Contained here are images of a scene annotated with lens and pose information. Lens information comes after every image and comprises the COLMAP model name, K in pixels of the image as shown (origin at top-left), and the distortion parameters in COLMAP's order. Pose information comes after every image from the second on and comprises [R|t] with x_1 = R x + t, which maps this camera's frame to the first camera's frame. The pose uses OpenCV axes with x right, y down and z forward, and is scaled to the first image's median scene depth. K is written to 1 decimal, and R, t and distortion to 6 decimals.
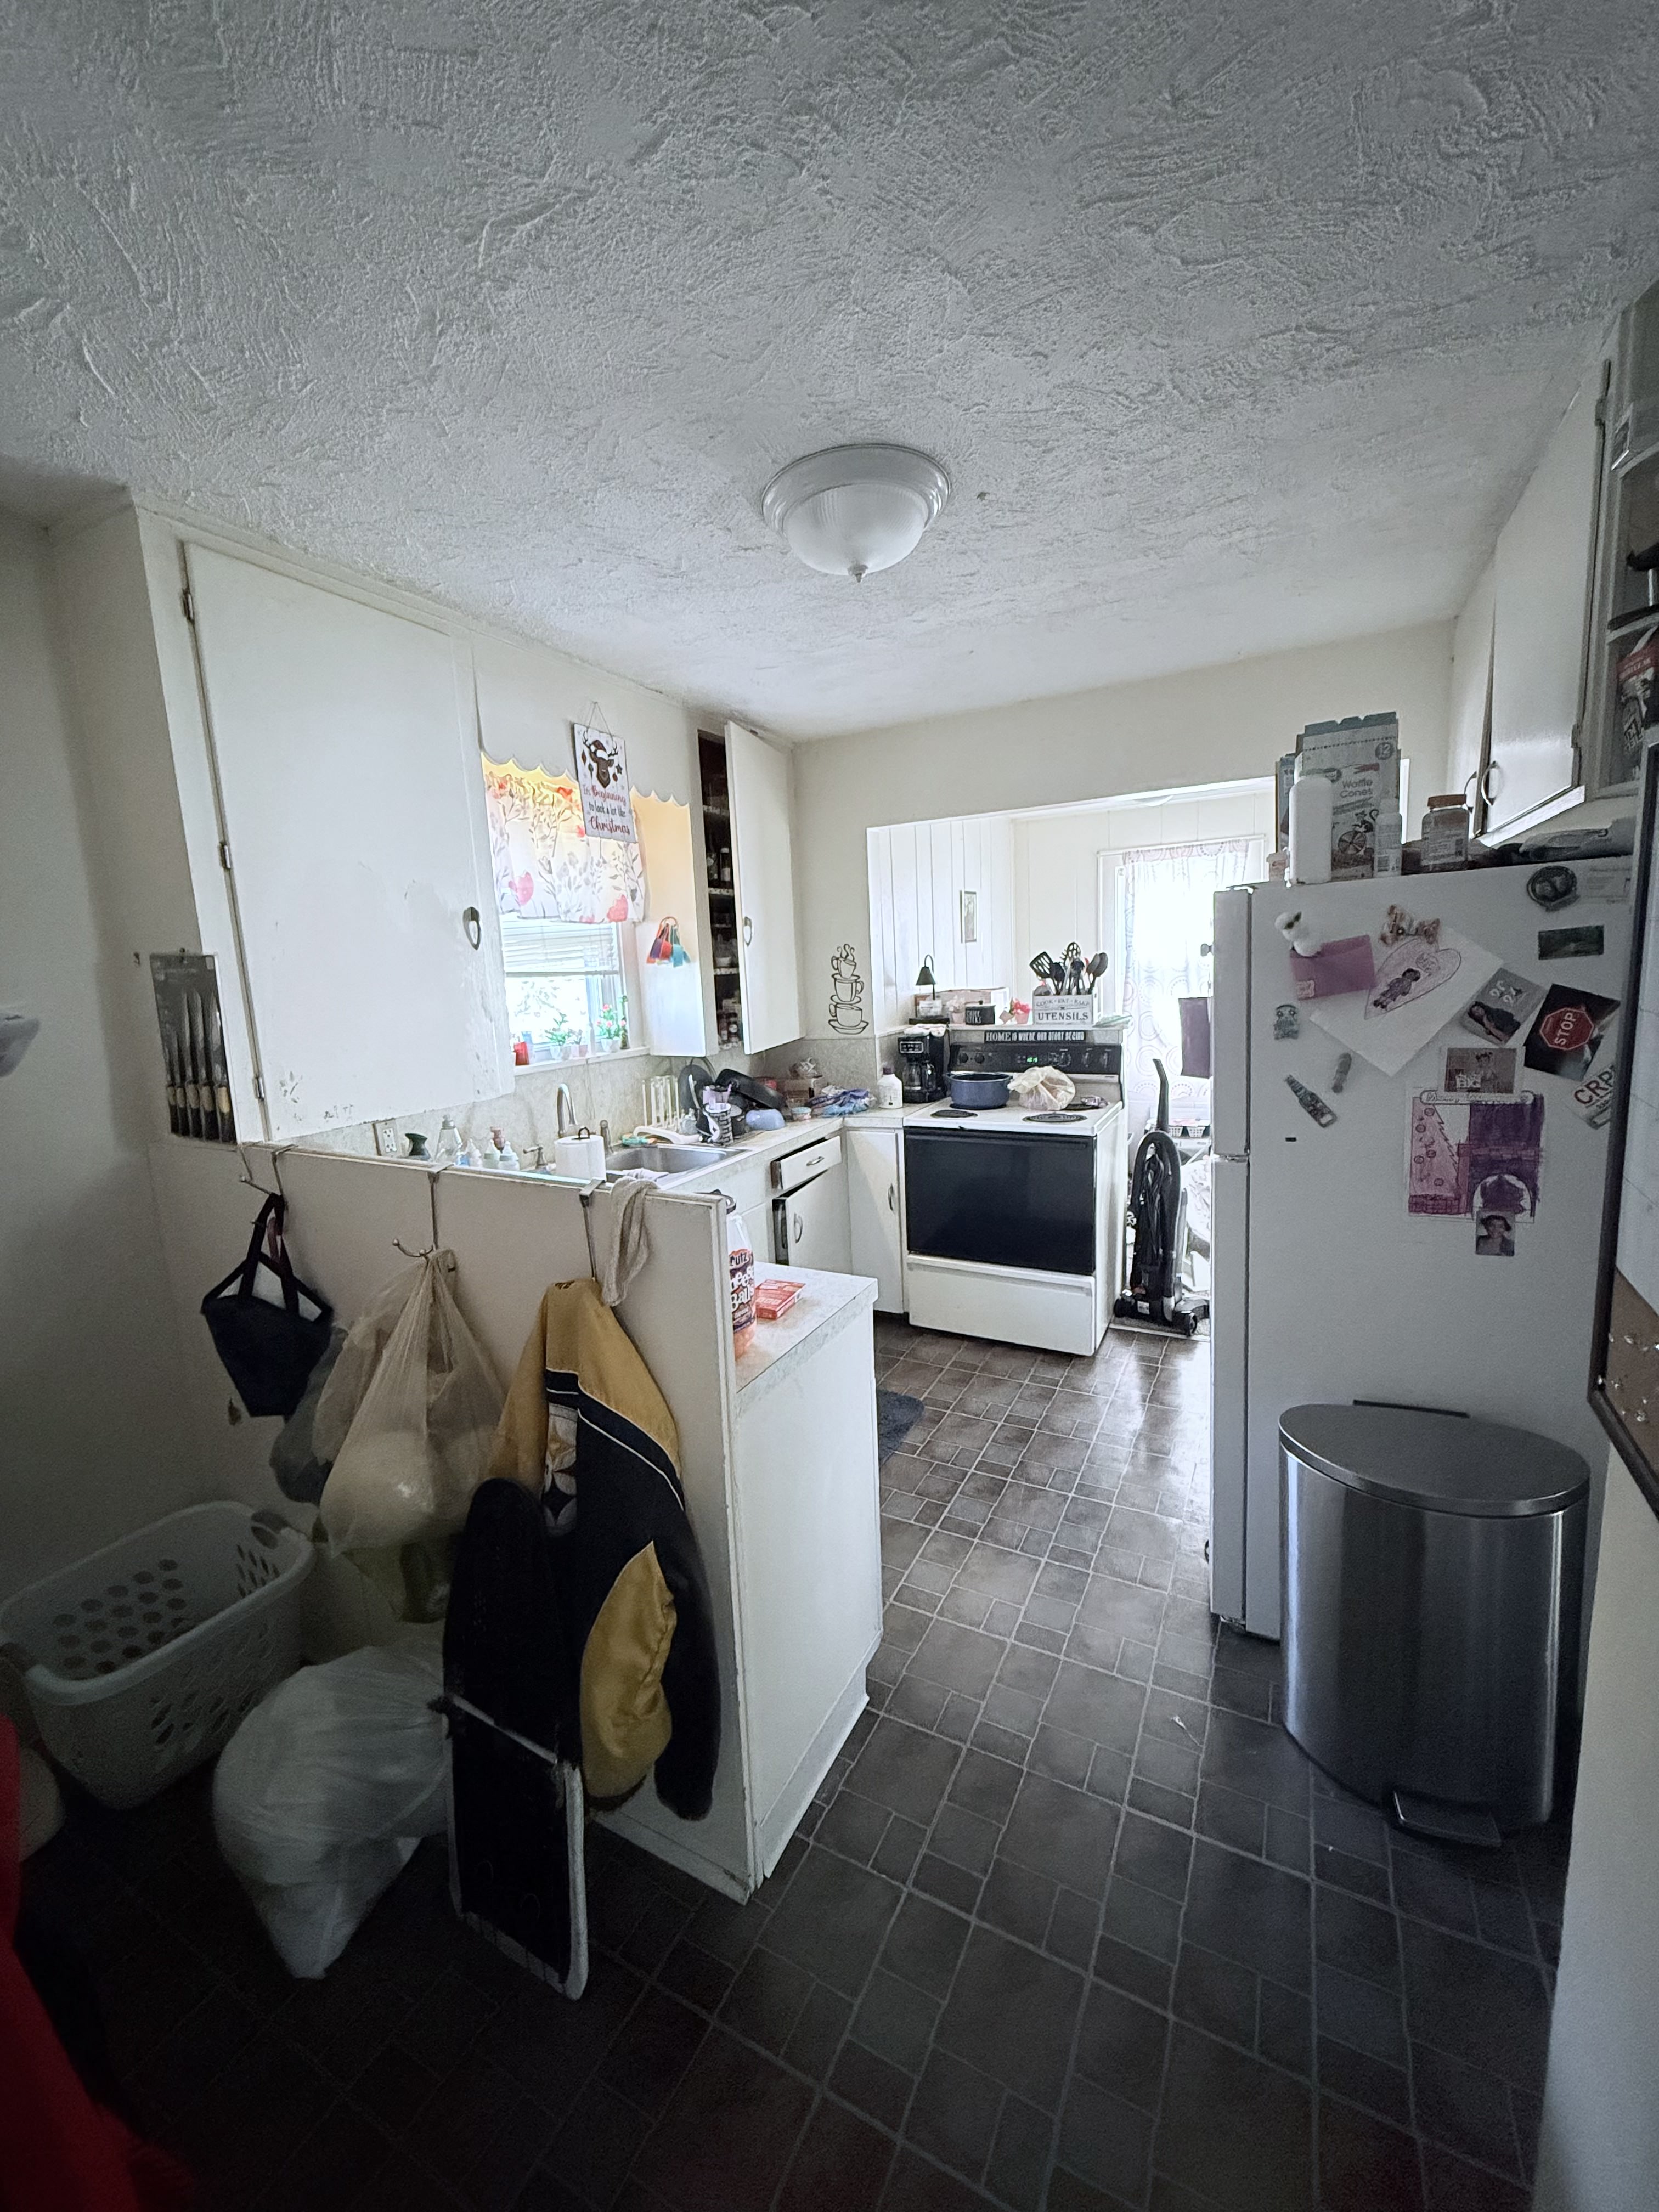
lens RADIAL K [[878.8, 0, 831.1], [0, 878.8, 1099.9], [0, 0, 1]] dist [-0.000544, -0.000007]
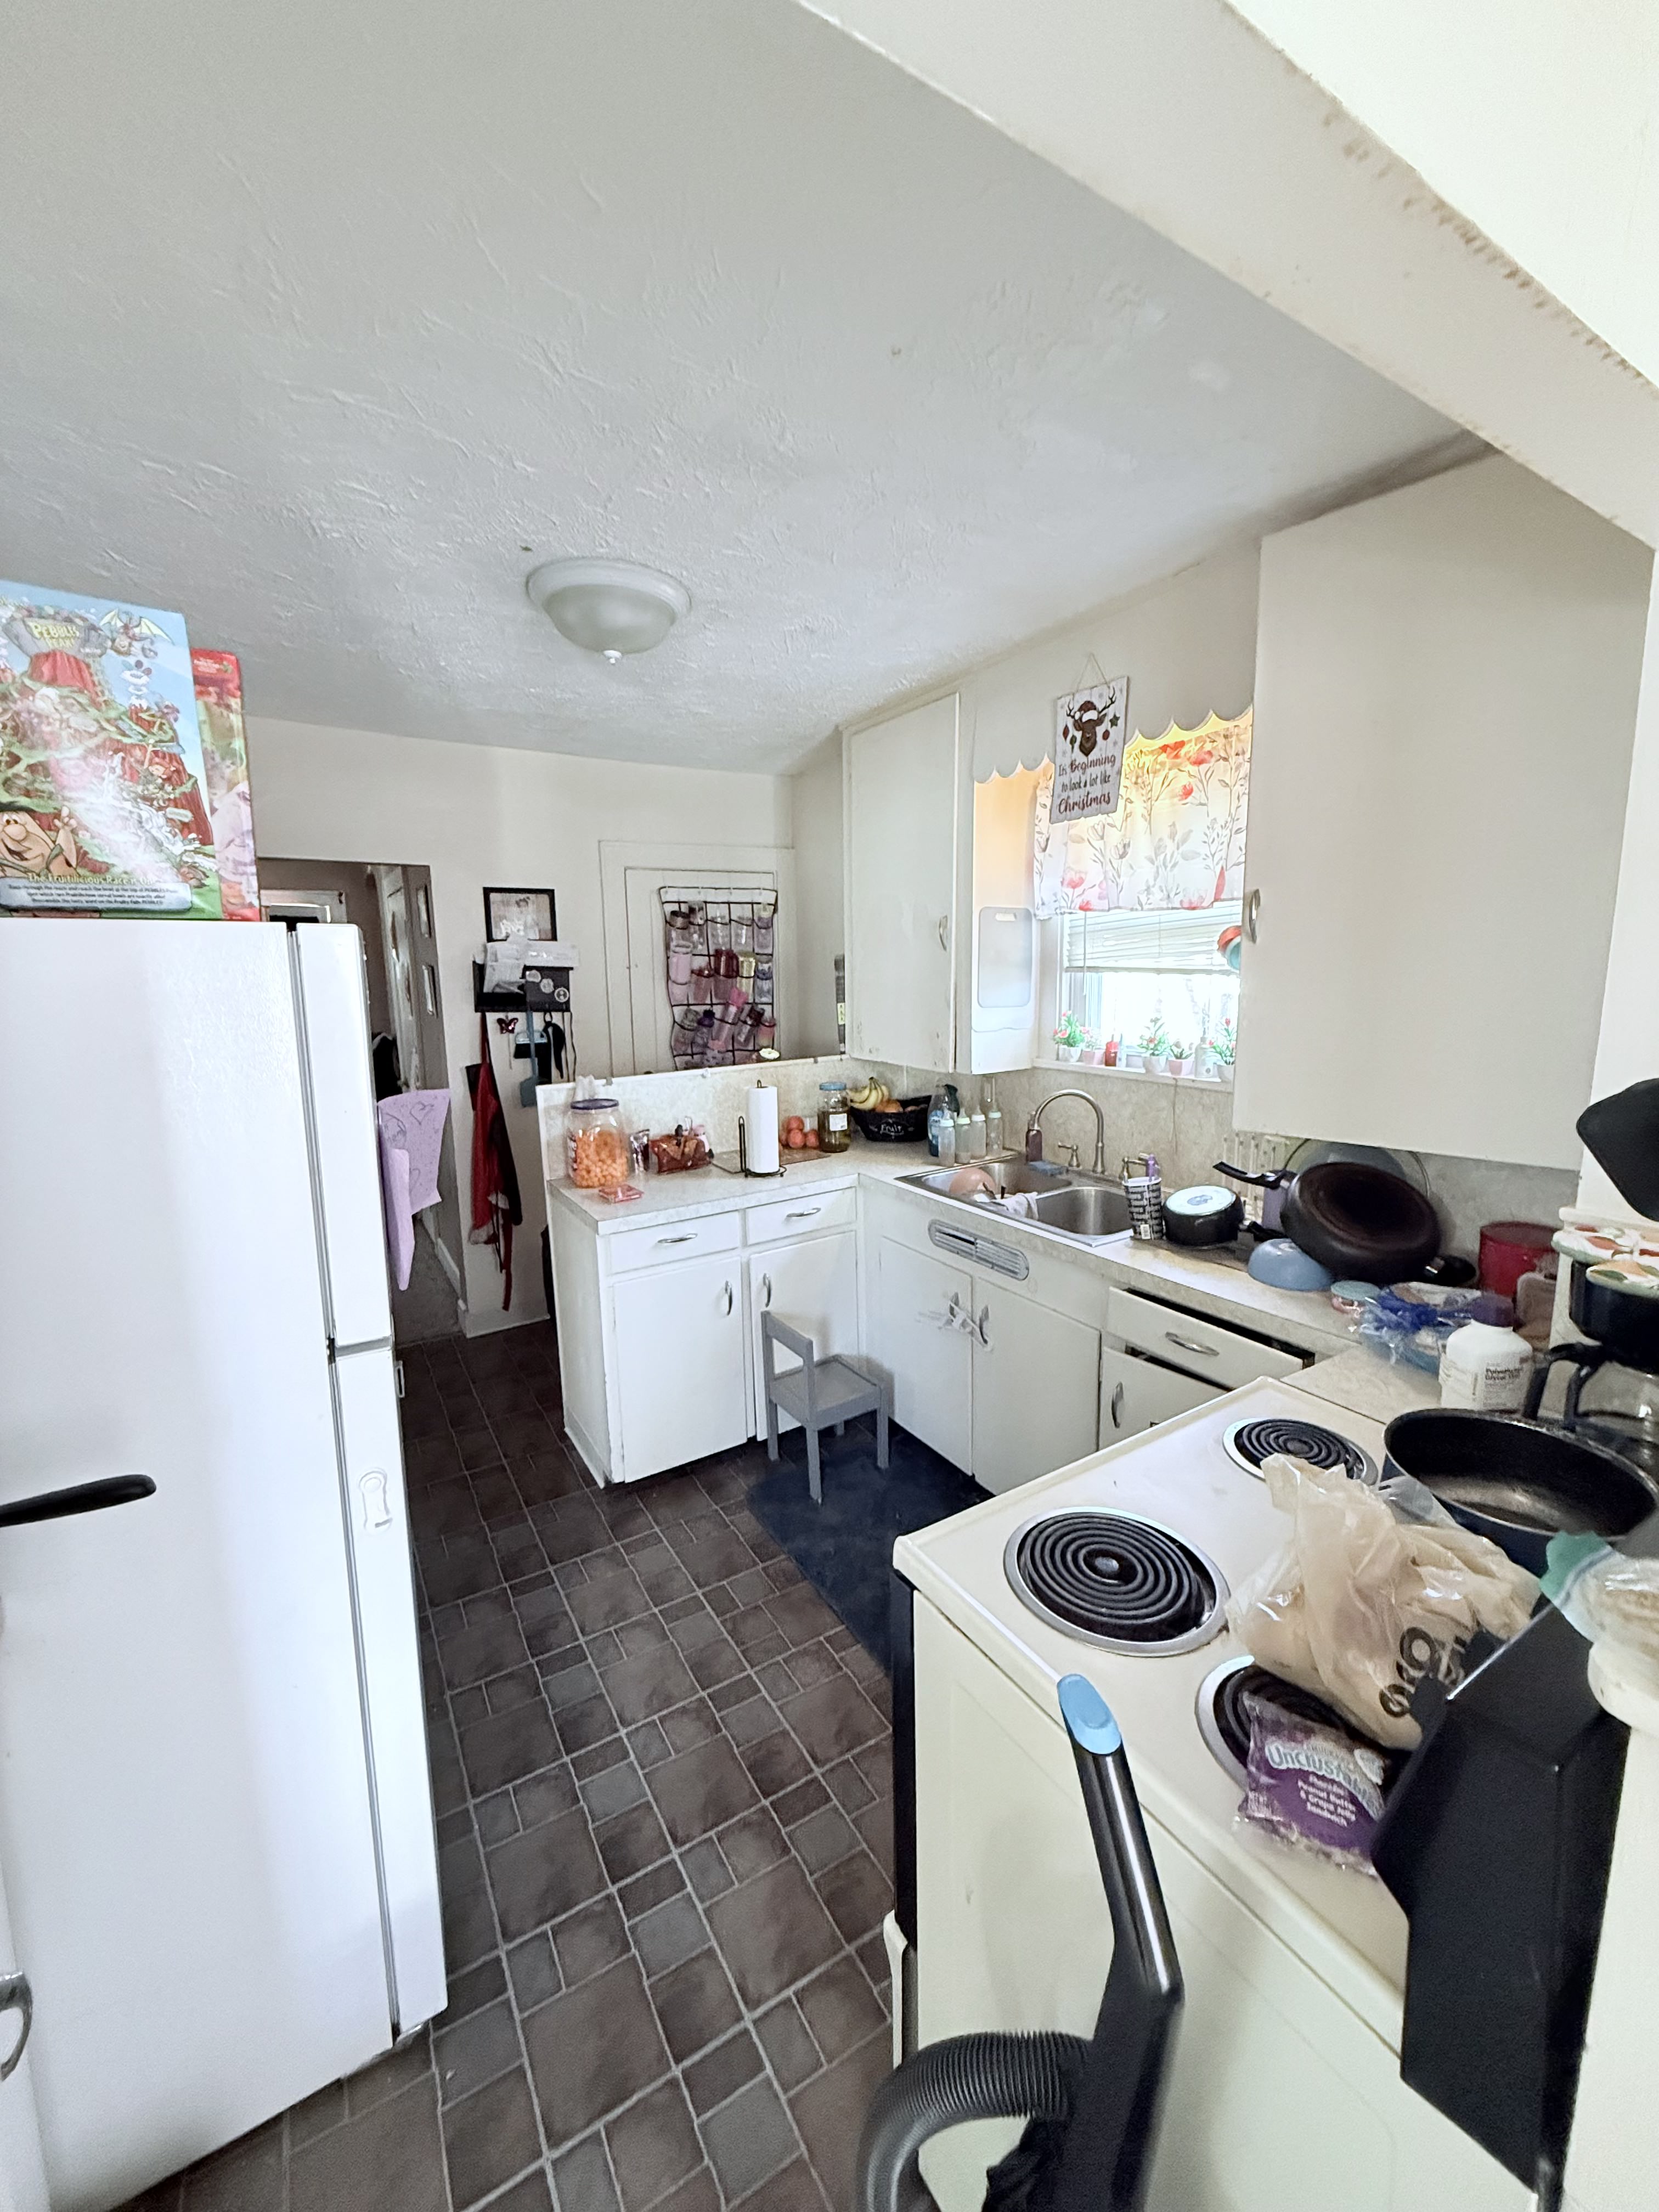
lens RADIAL K [[878.8, 0, 827.3], [0, 878.8, 1094.6], [0, 0, 1]] dist [-0.000544, -0.000007]
pose [[-0.503372, 0.180600, -0.844985, 0.644103], [-0.098097, 0.959646, 0.263545, -0.243404], [0.858483, 0.215552, -0.465343, 1.258852]]
